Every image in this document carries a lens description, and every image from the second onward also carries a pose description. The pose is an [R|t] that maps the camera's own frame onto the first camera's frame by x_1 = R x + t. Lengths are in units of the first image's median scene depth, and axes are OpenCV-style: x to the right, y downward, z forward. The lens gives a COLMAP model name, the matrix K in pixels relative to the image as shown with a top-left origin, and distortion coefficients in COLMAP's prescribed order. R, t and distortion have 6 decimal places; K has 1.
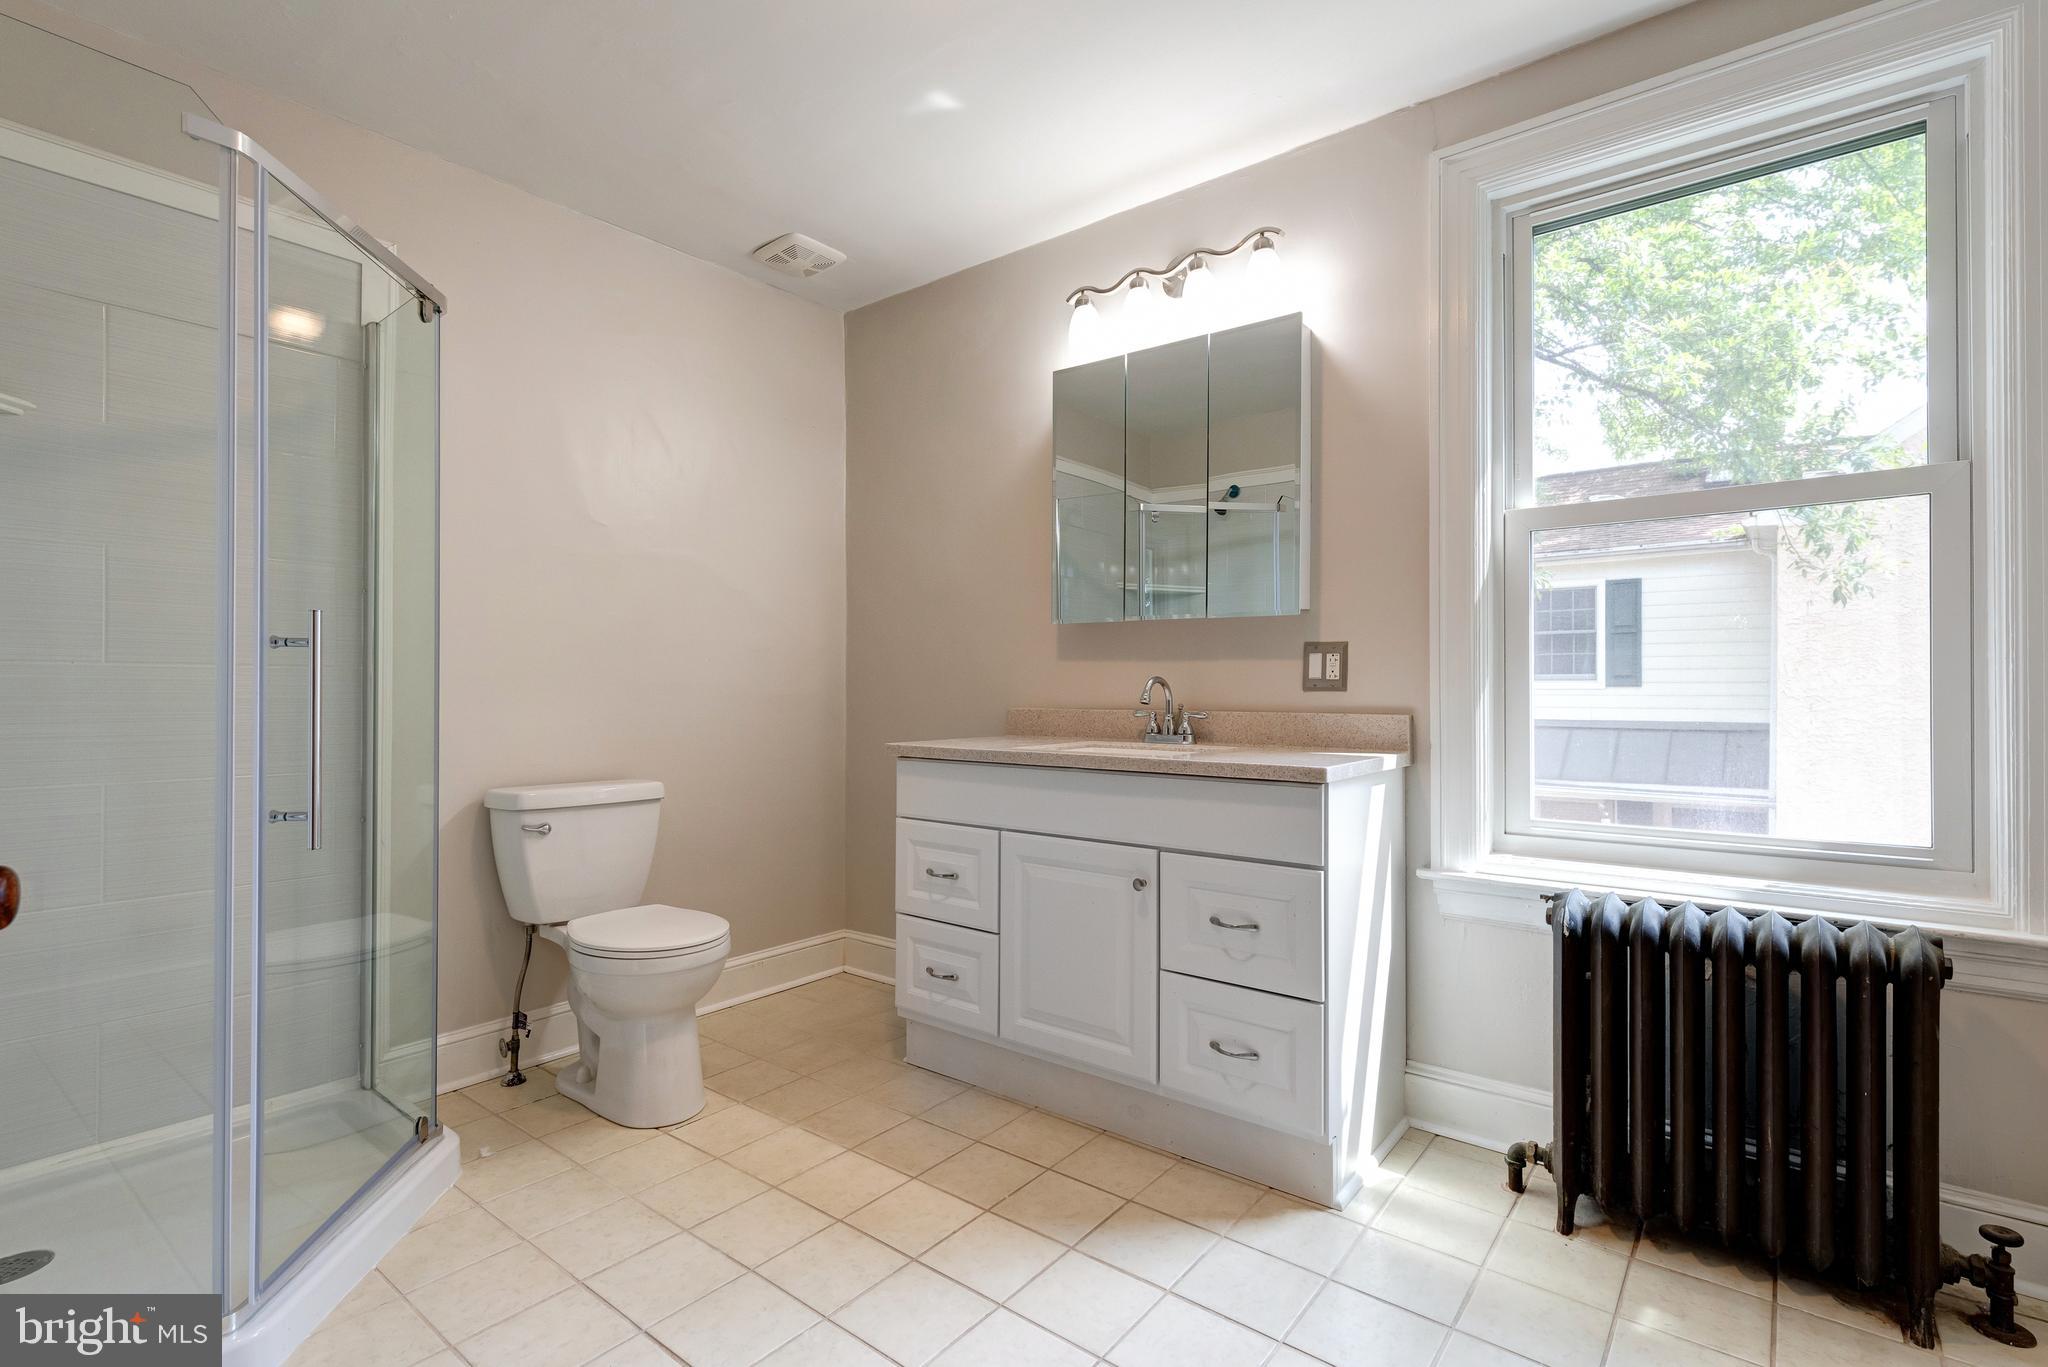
lens RADIAL K [[946.1, 0, 1024.0], [0, 946.1, 683.5], [0, 0, 1]] dist [0.024369, -0.000774]
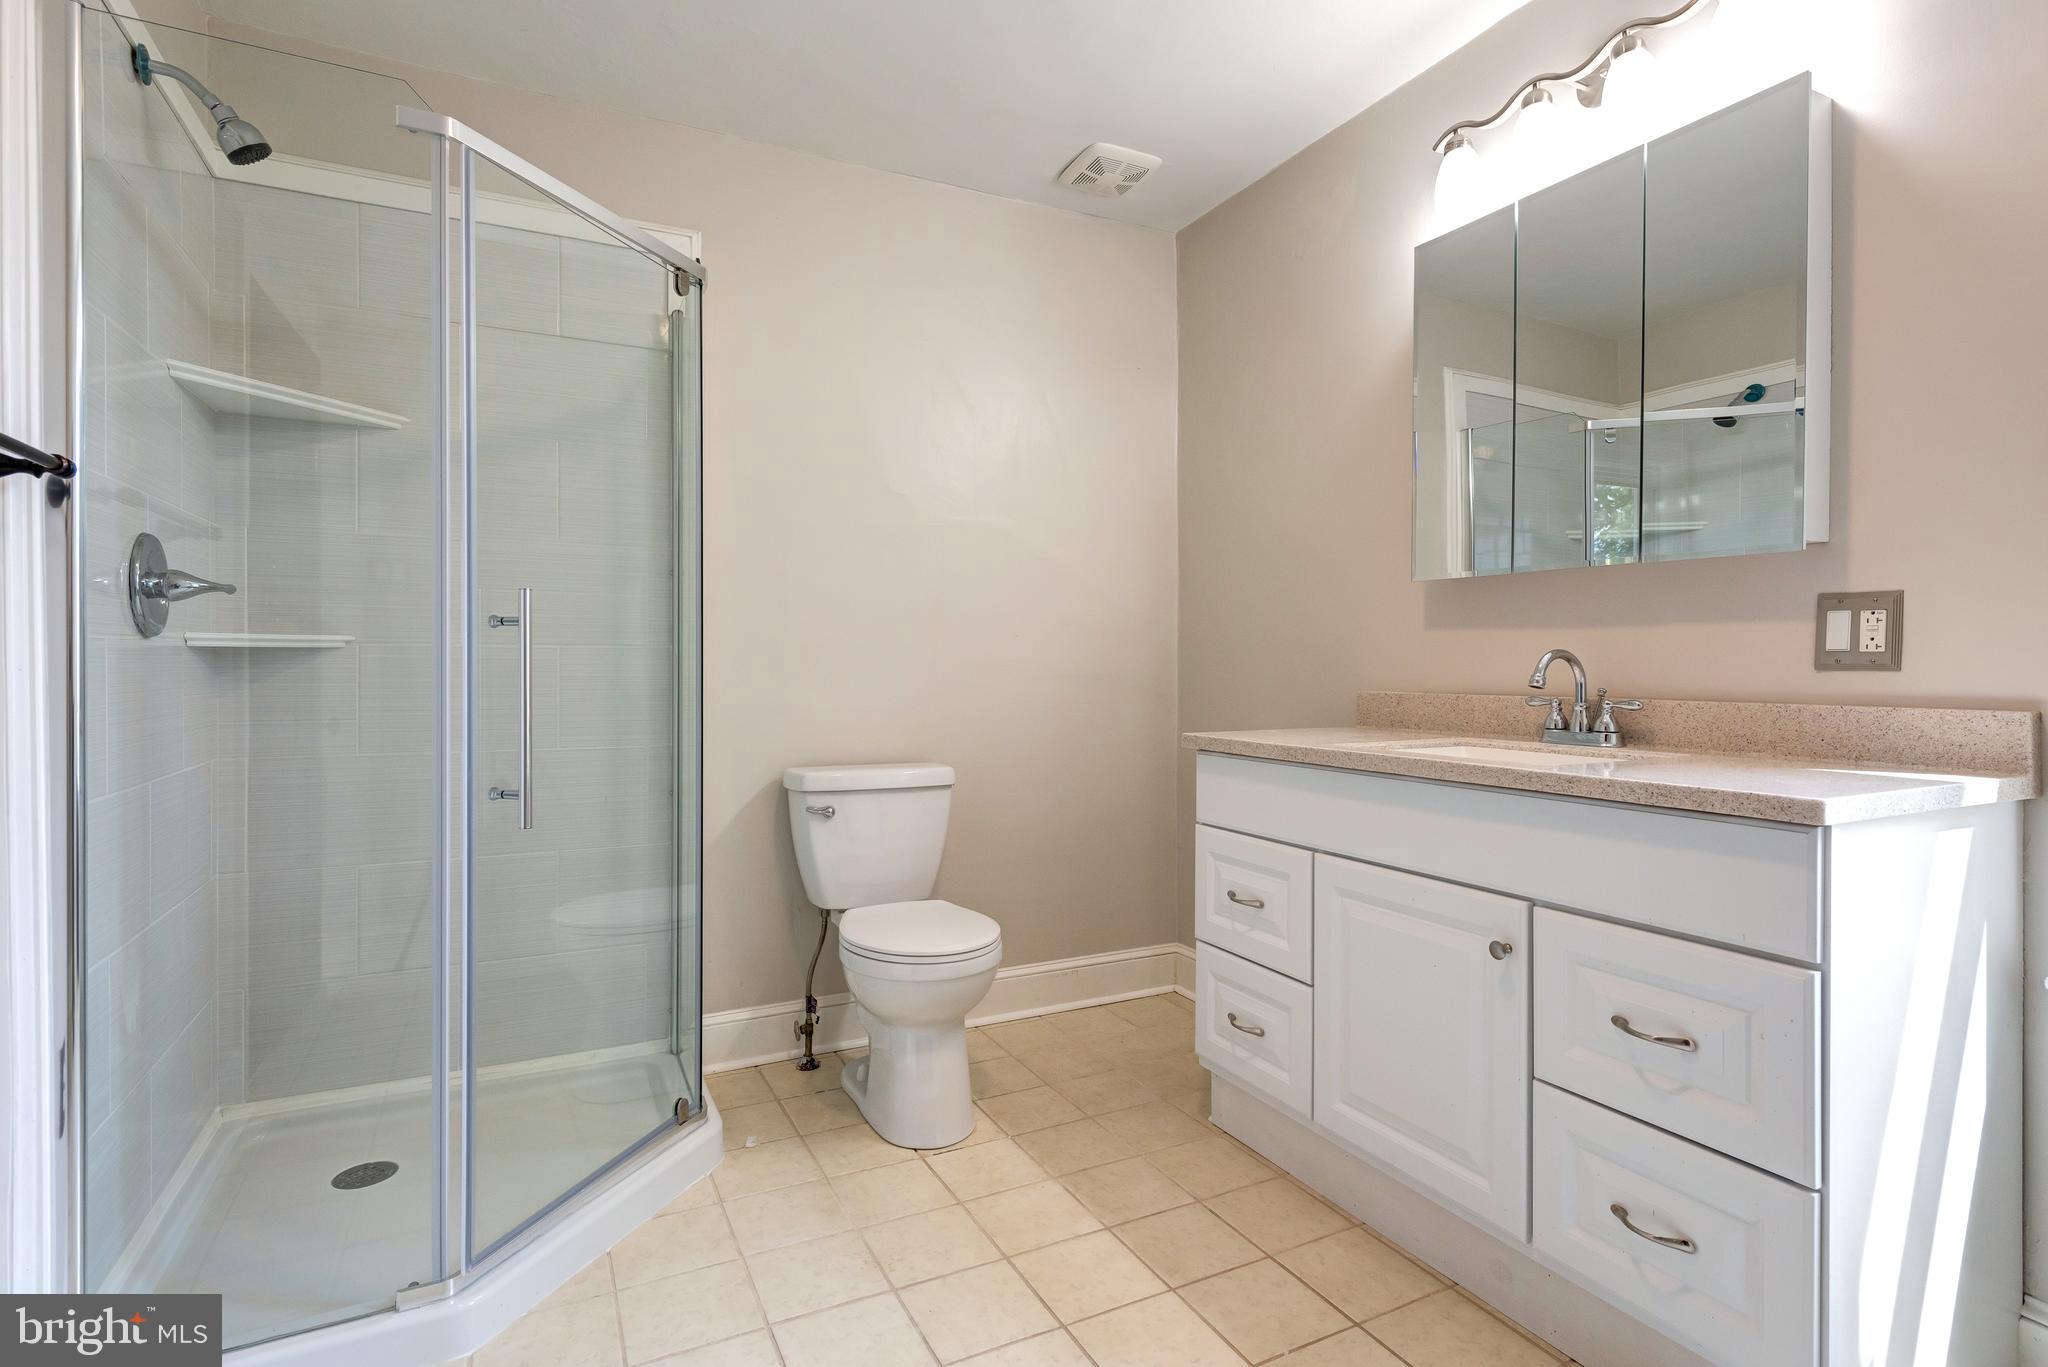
lens RADIAL K [[990.1, 0, 1023.5], [0, 990.1, 669.6], [0, 0, 1]] dist [0.023040, -0.010843]
pose [[0.906433, 0.001246, -0.422348, 0.098060], [0.002671, 0.999959, 0.008683, 0.000160], [0.422342, -0.008999, 0.906392, 0.168673]]
